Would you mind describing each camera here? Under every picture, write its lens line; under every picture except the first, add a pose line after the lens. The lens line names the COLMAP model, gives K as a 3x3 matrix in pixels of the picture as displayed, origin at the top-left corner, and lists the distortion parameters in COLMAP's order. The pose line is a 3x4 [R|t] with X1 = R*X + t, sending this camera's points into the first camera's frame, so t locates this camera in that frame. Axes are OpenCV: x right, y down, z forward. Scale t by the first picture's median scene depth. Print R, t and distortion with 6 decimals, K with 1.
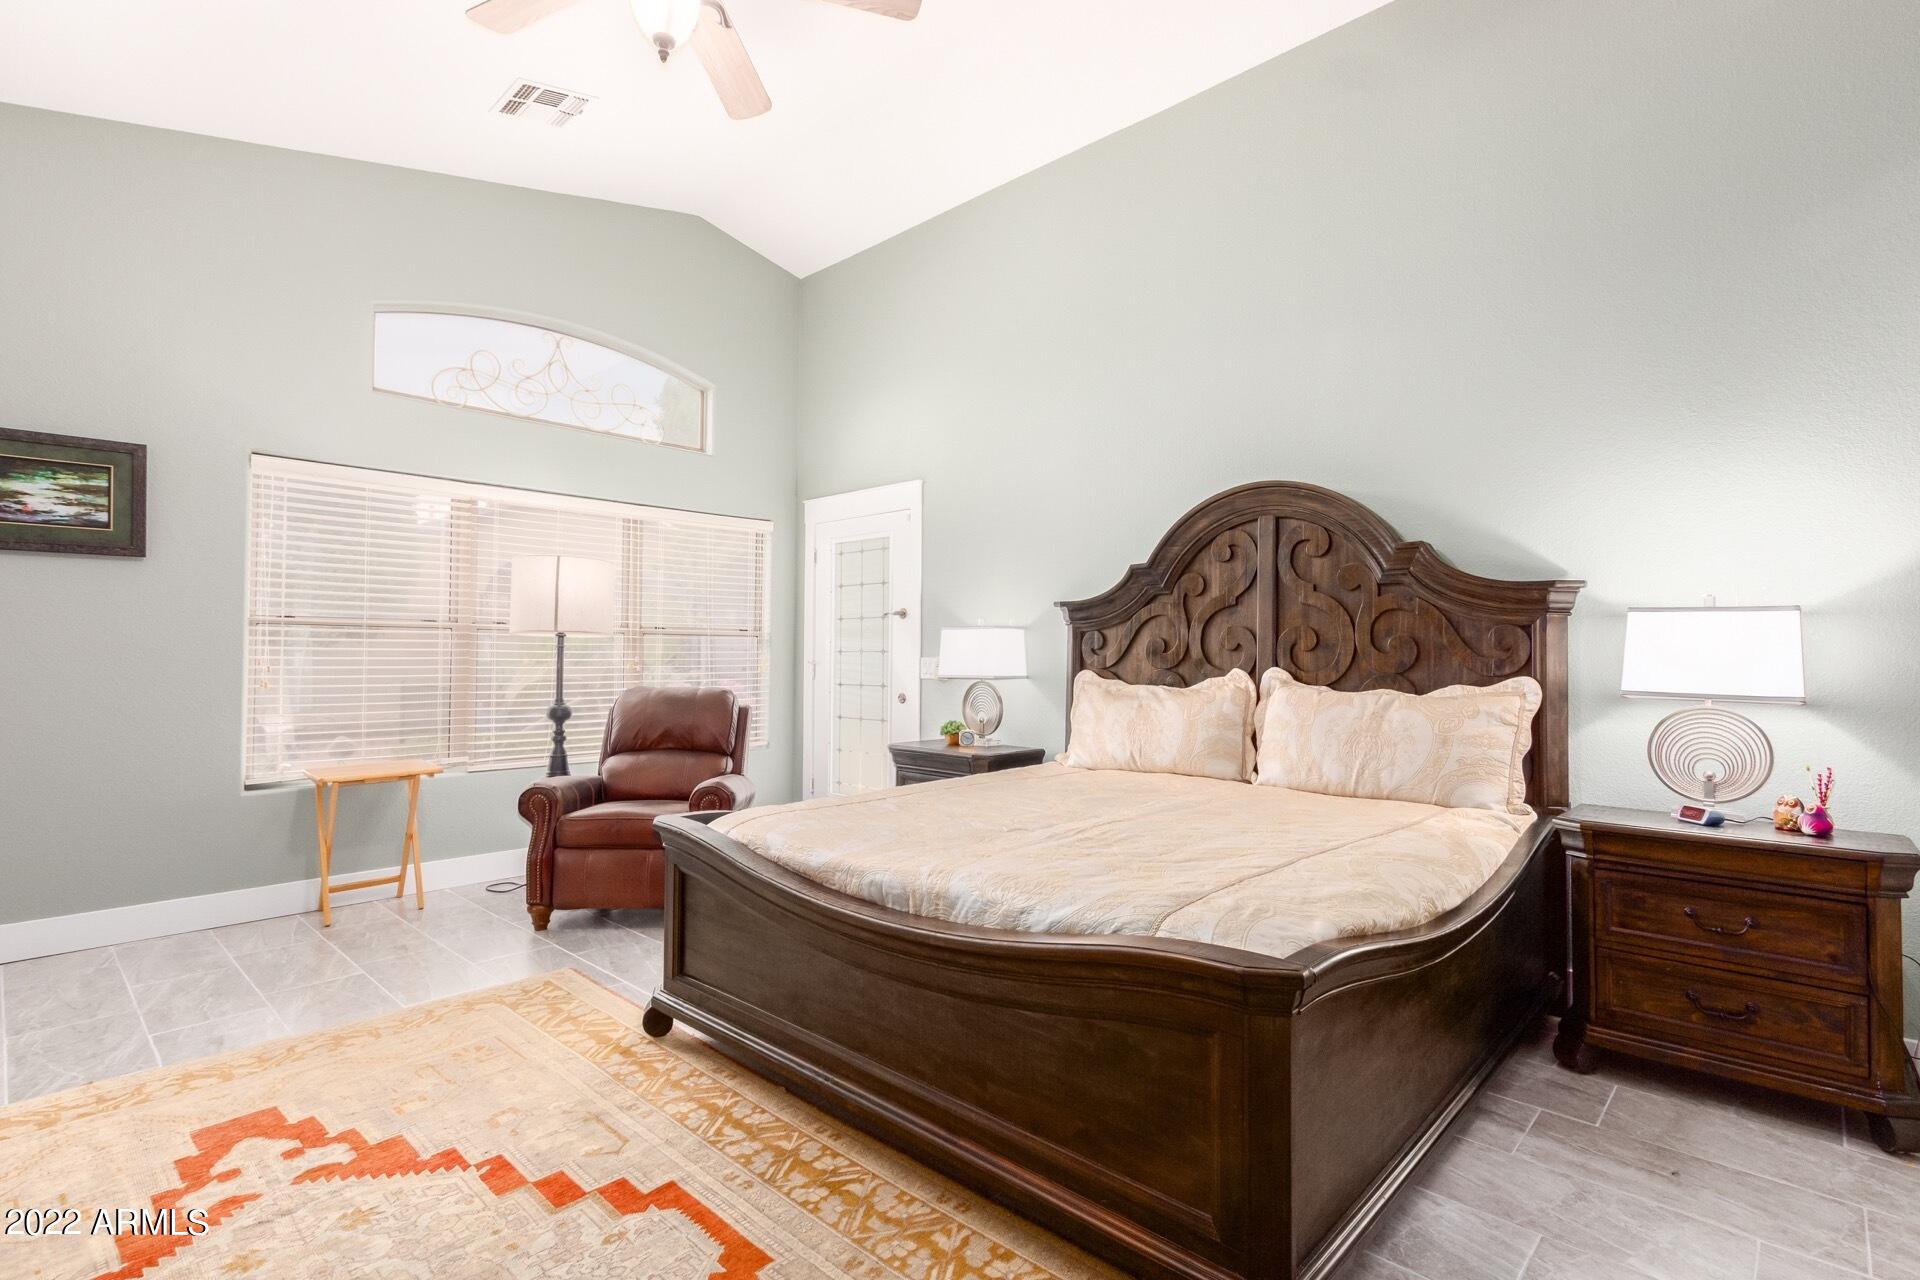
lens RADIAL K [[897.9, 0, 960.0], [0, 897.9, 640.0], [0, 0, 1]] dist [-0.008228, -0.000316]
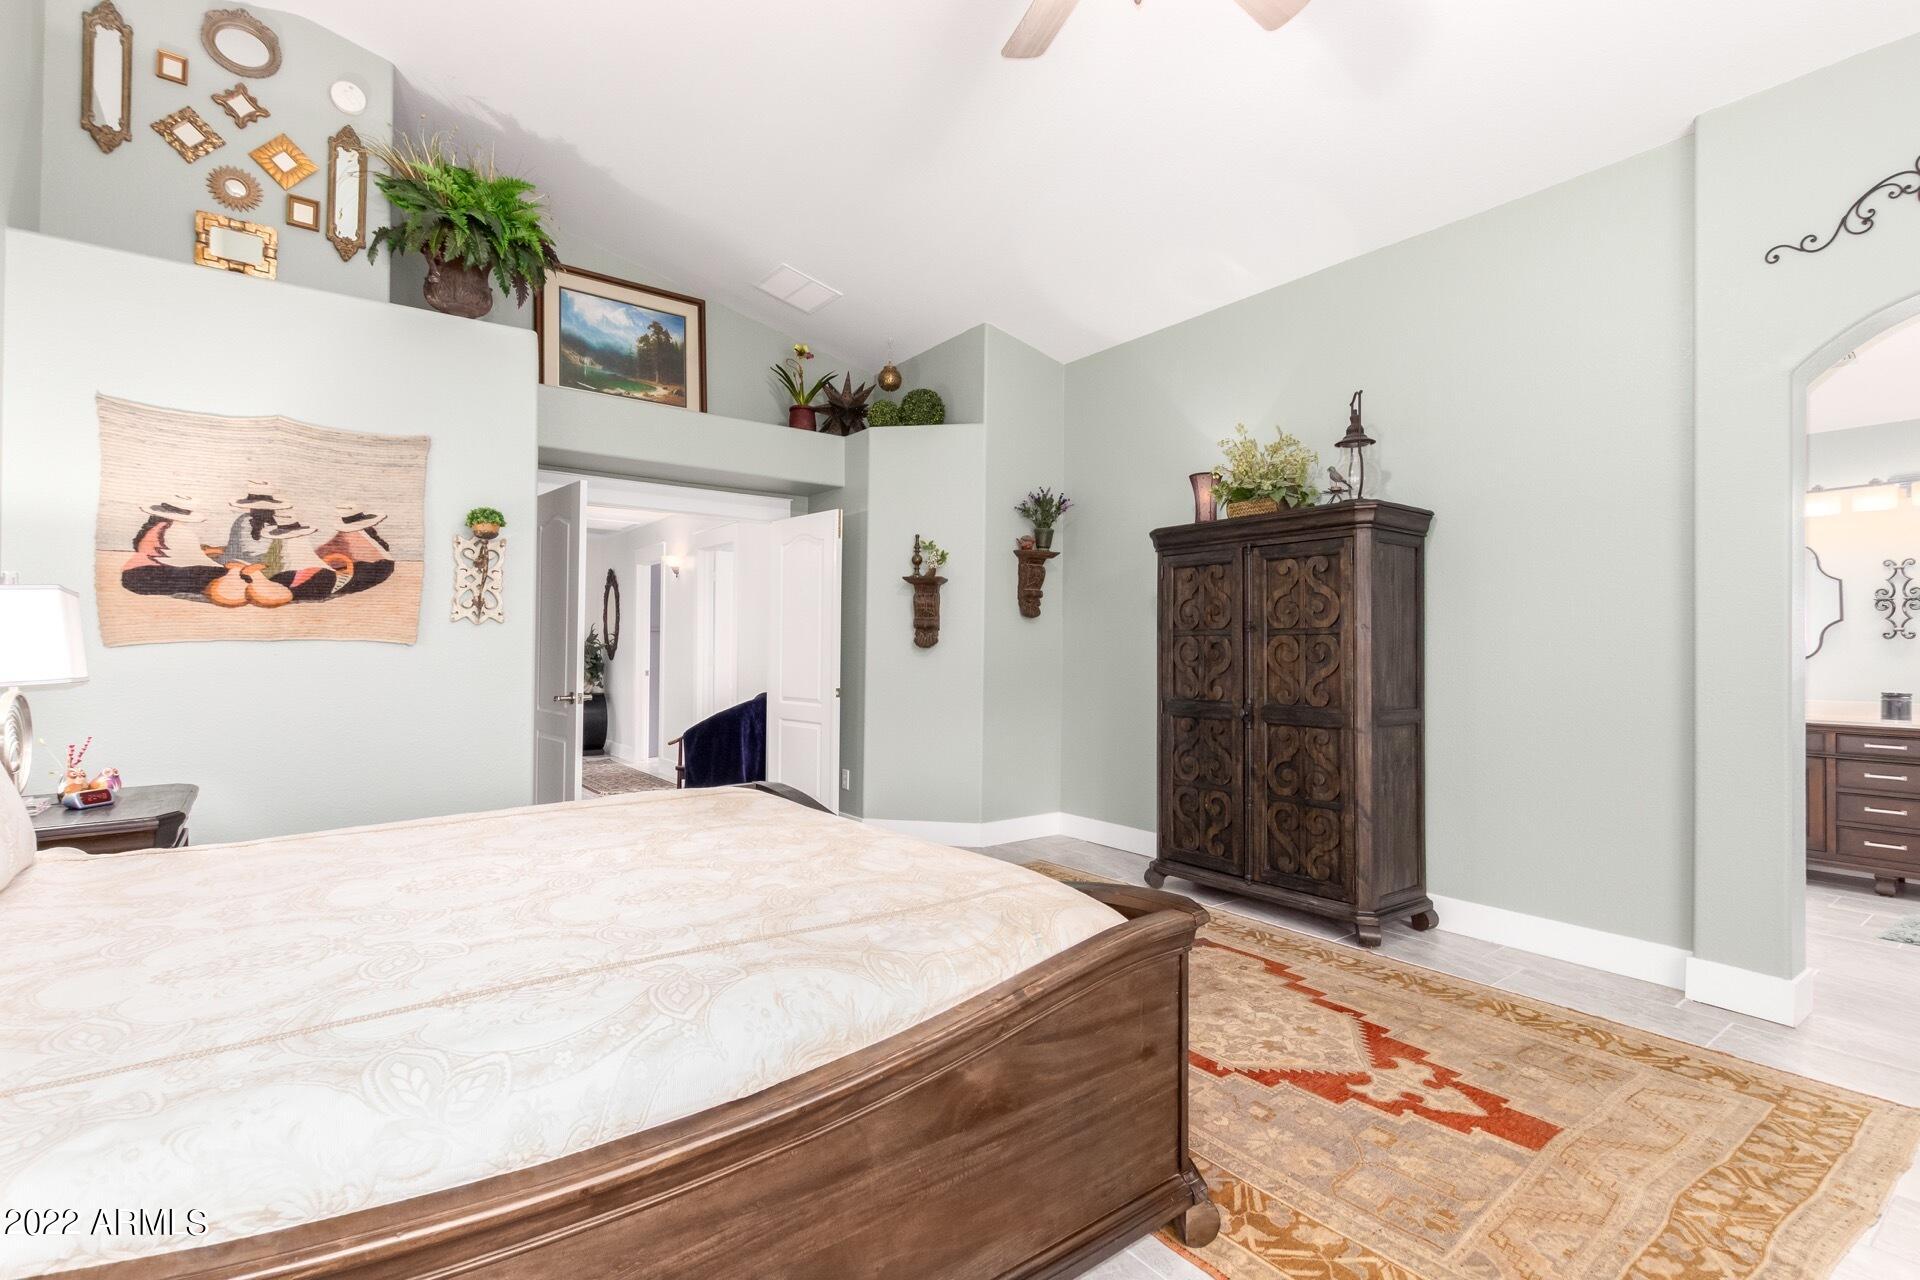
lens RADIAL K [[897.9, 0, 960.0], [0, 897.9, 640.0], [0, 0, 1]] dist [-0.008228, -0.000316]
pose [[-0.985661, -0.007892, 0.168554, -0.366292], [-0.012633, 0.999554, -0.027072, 0.030009], [-0.168265, -0.028813, -0.985321, 2.236257]]
